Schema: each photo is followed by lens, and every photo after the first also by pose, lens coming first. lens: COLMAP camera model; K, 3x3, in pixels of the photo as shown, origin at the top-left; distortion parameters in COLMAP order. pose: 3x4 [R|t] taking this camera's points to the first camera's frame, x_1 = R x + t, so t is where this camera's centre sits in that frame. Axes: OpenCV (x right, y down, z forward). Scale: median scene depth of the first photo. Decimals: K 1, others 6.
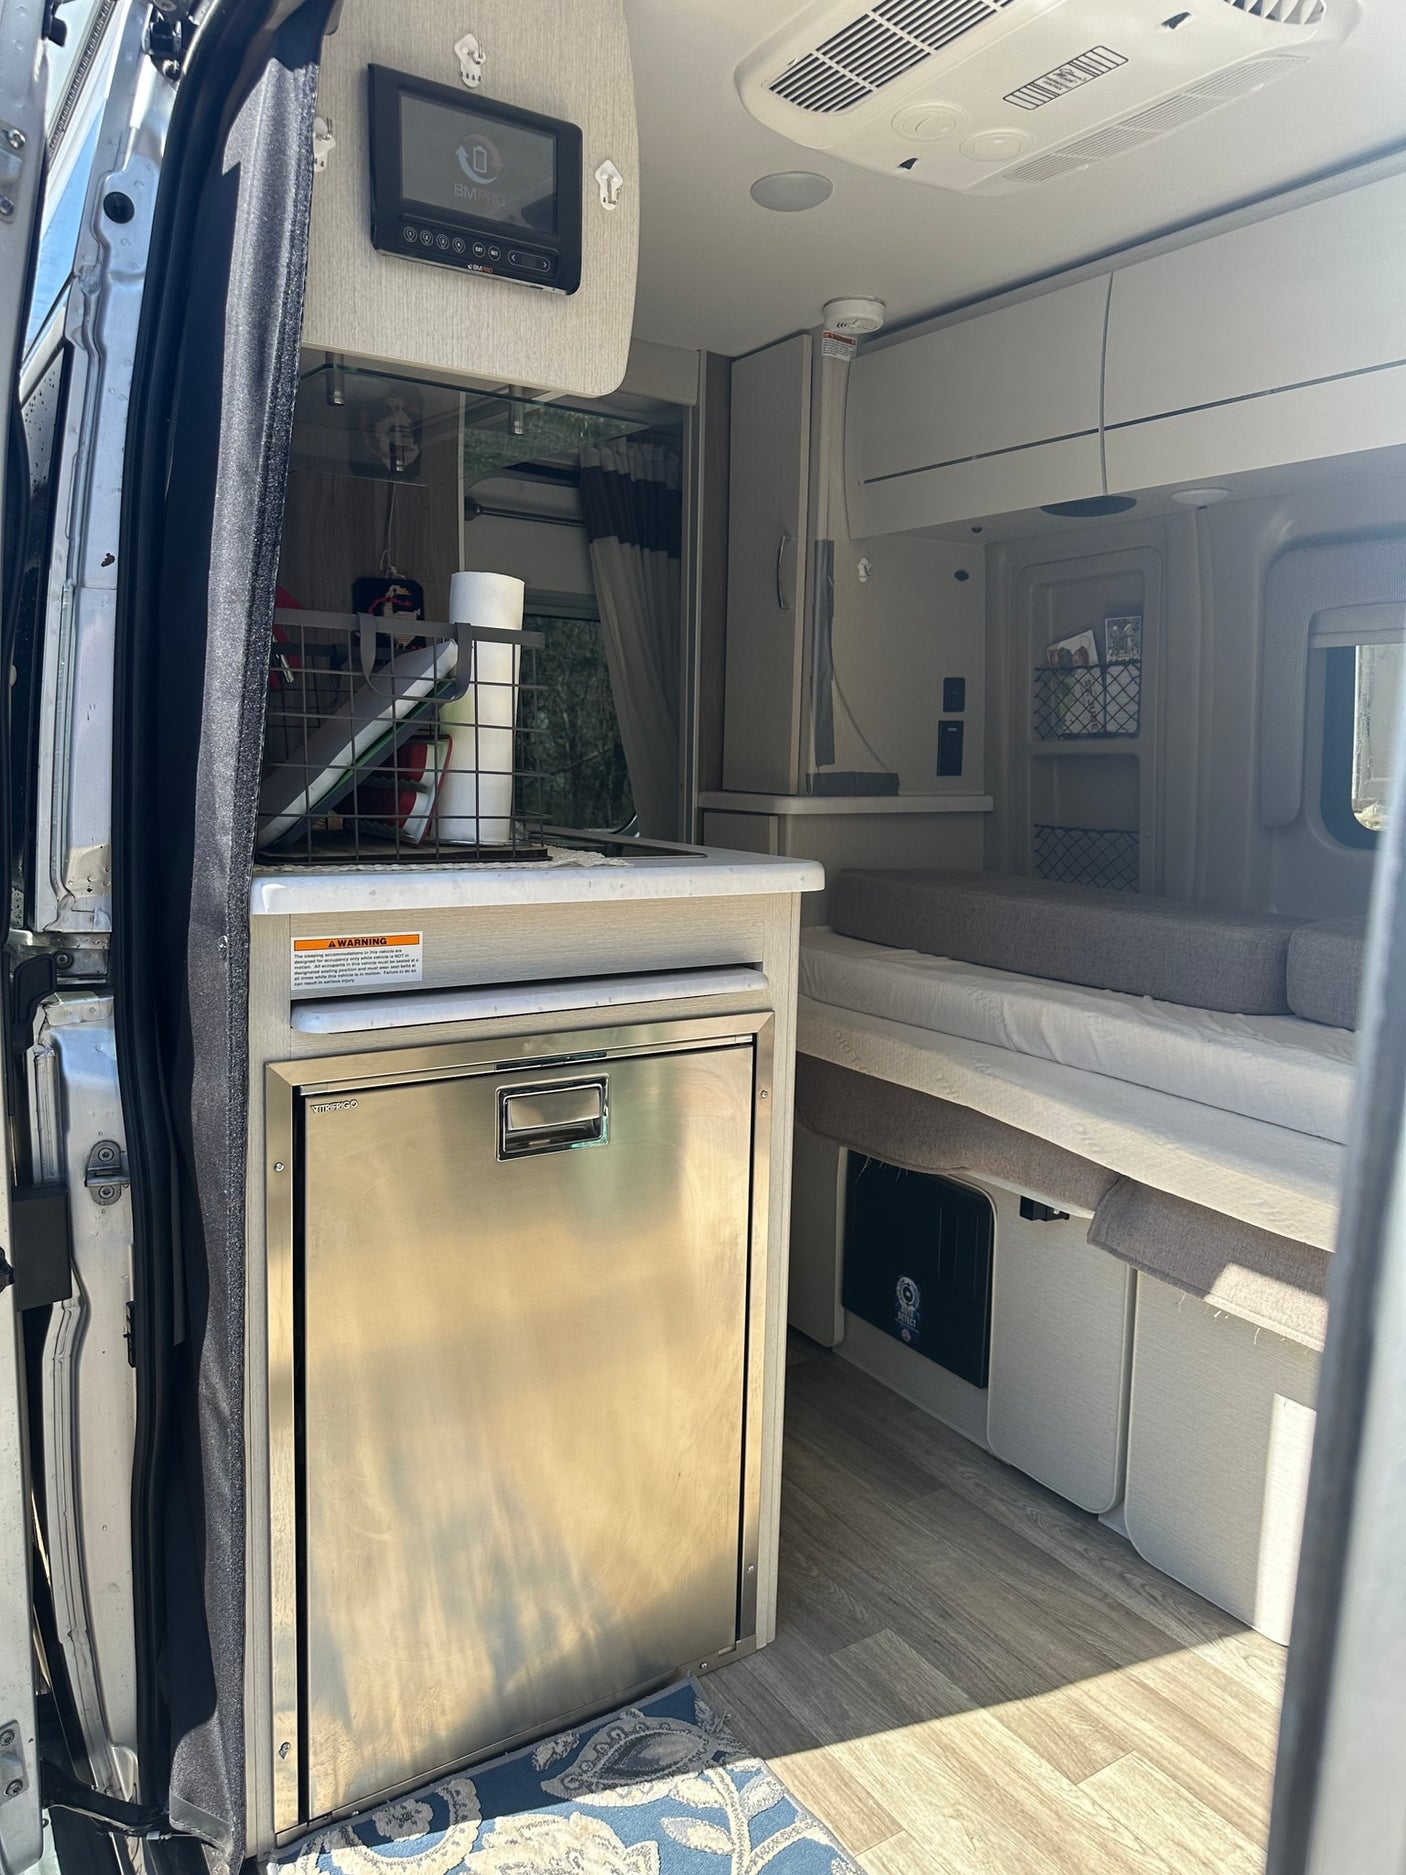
lens RADIAL K [[1307.8, 0, 716.2], [0, 1307.8, 938.4], [0, 0, 1]] dist [0.076576, -0.099668]
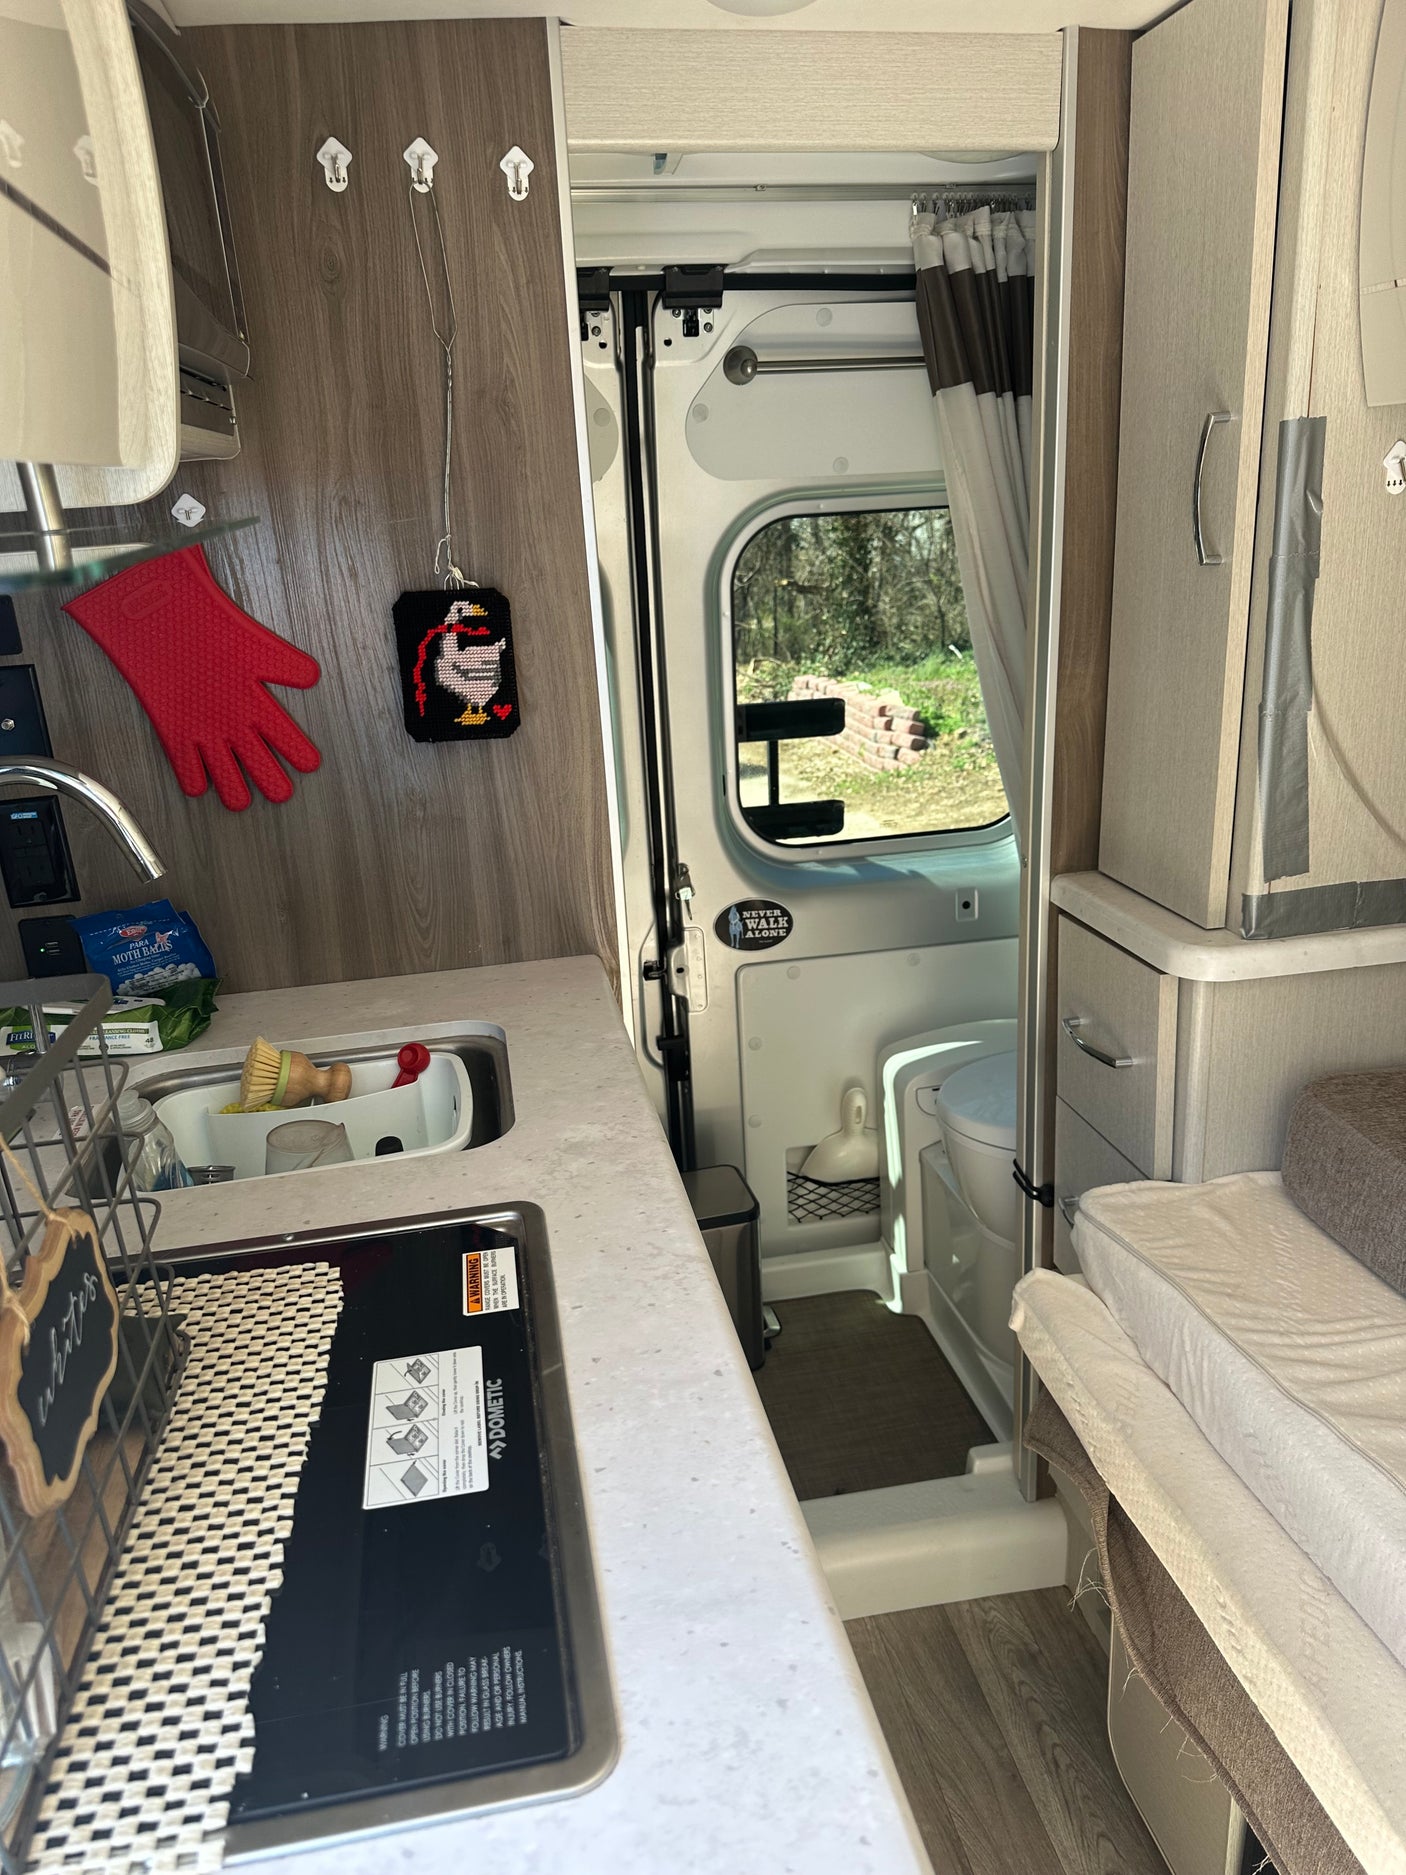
lens RADIAL K [[1307.8, 0, 716.2], [0, 1307.8, 938.4], [0, 0, 1]] dist [0.076576, -0.099668]
pose [[0.924926, 0.047843, -0.377126, 0.104590], [0.015622, 0.986427, 0.163454, -0.277598], [0.379827, -0.157074, 0.911624, 0.644256]]
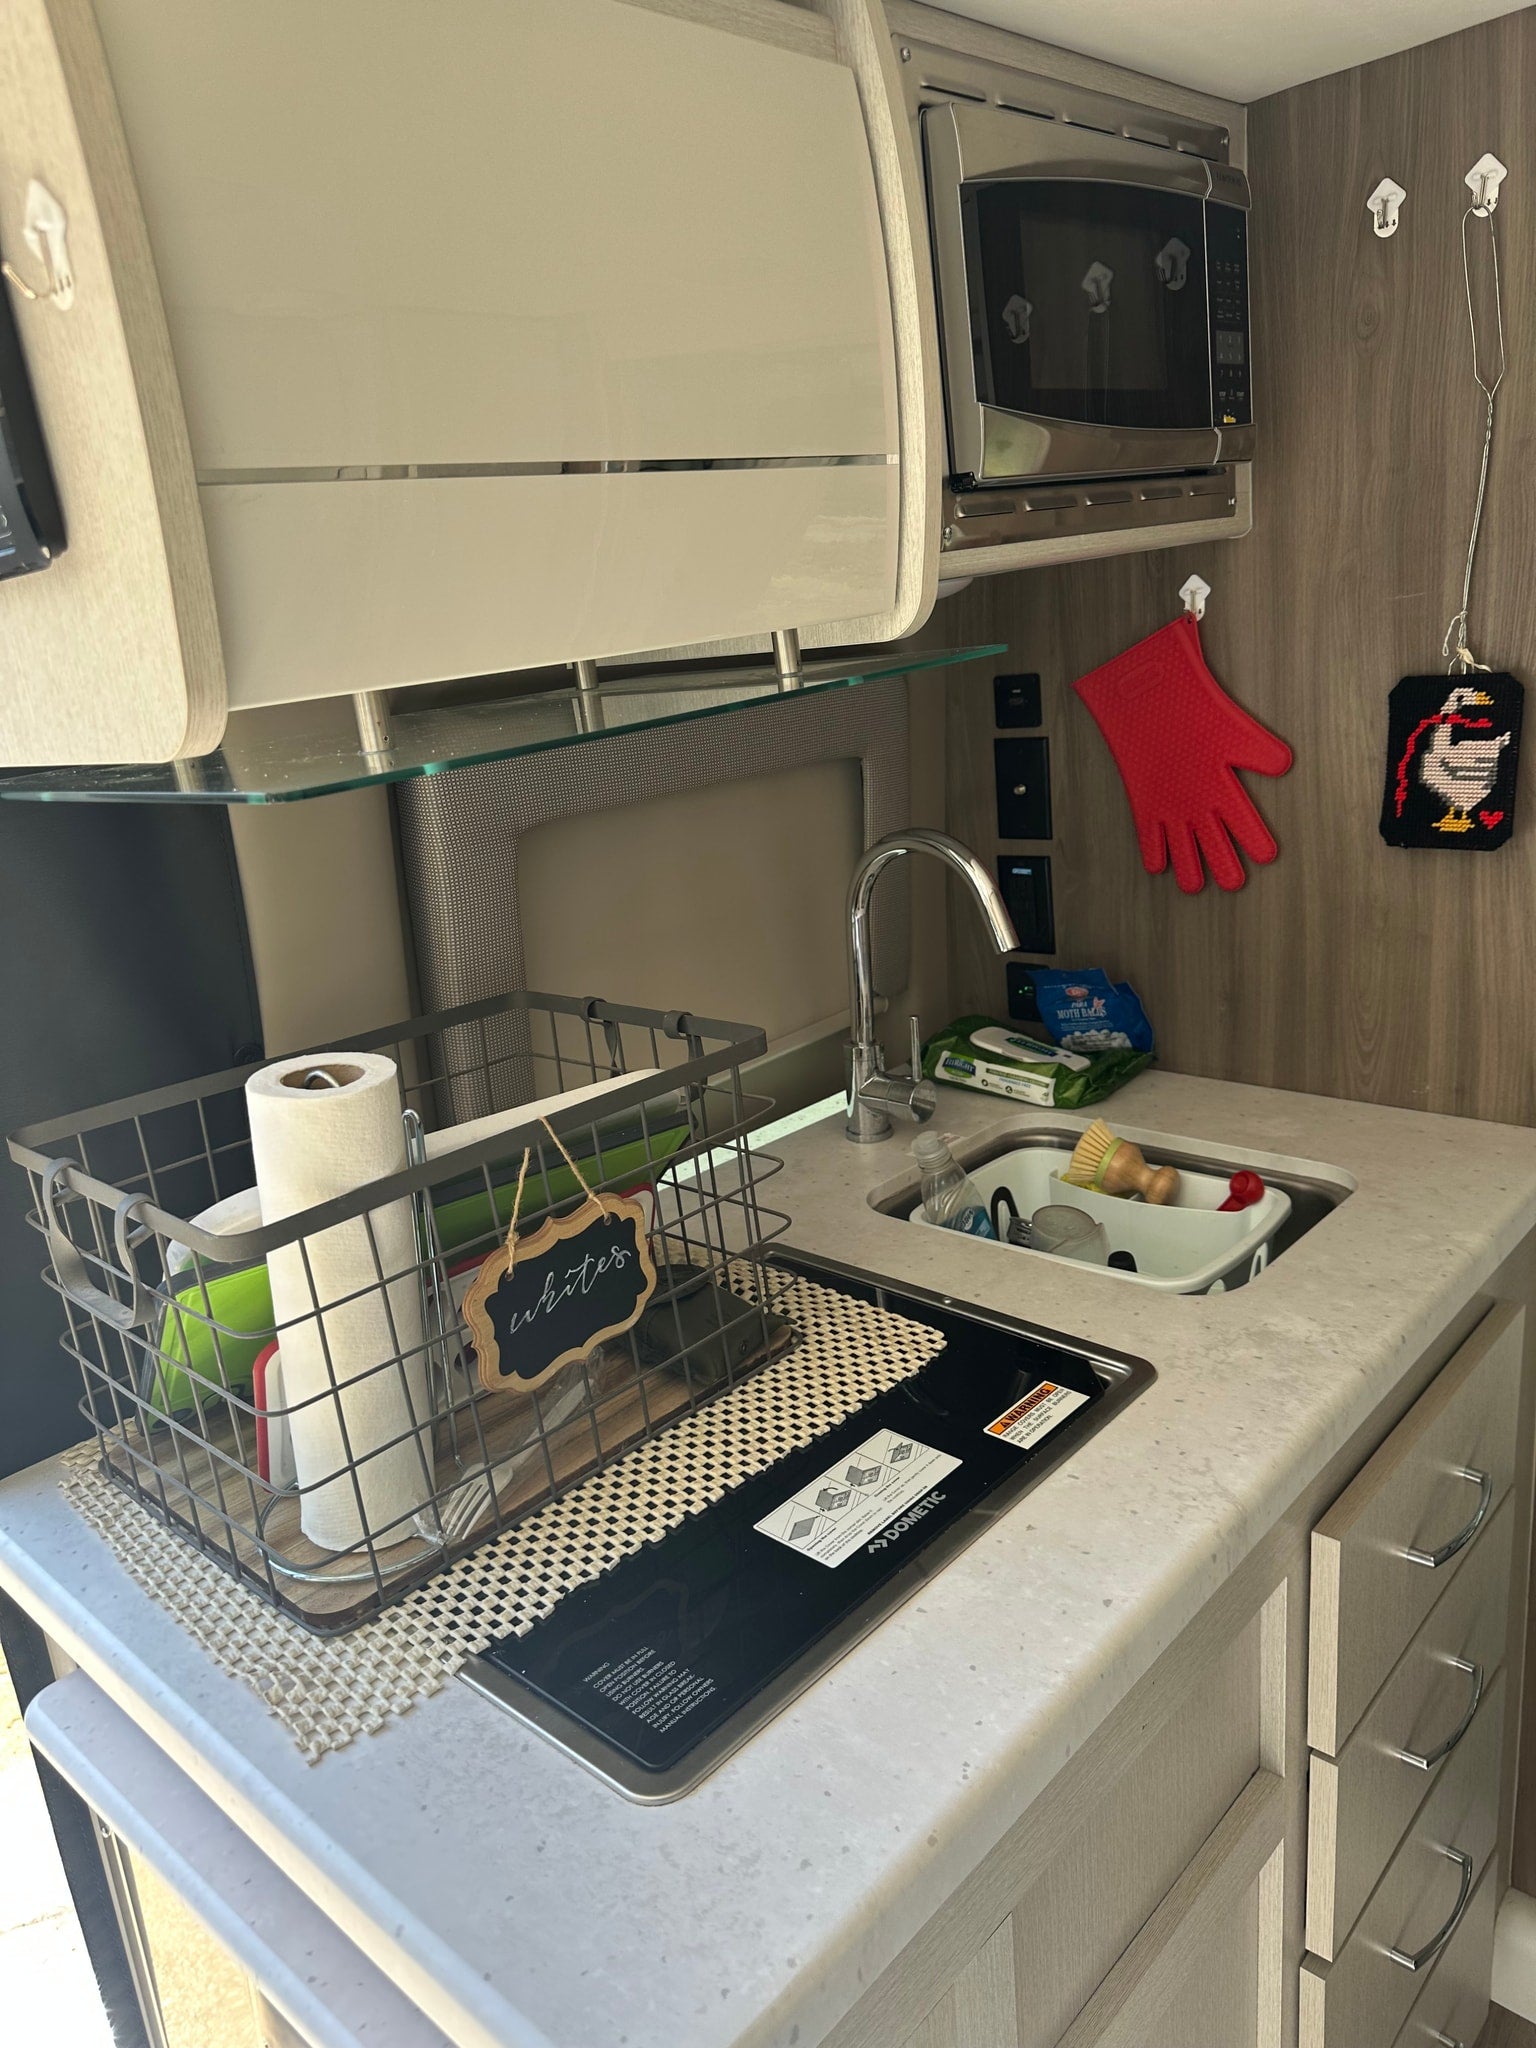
lens RADIAL K [[1428.5, 0, 782.4], [0, 1428.5, 1024.9], [0, 0, 1]] dist [0.076576, -0.099668]
pose [[0.273876, 0.221346, -0.935948, 0.274061], [-0.055869, 0.975174, 0.214274, -0.318387], [0.960141, -0.006394, 0.279443, 0.788257]]
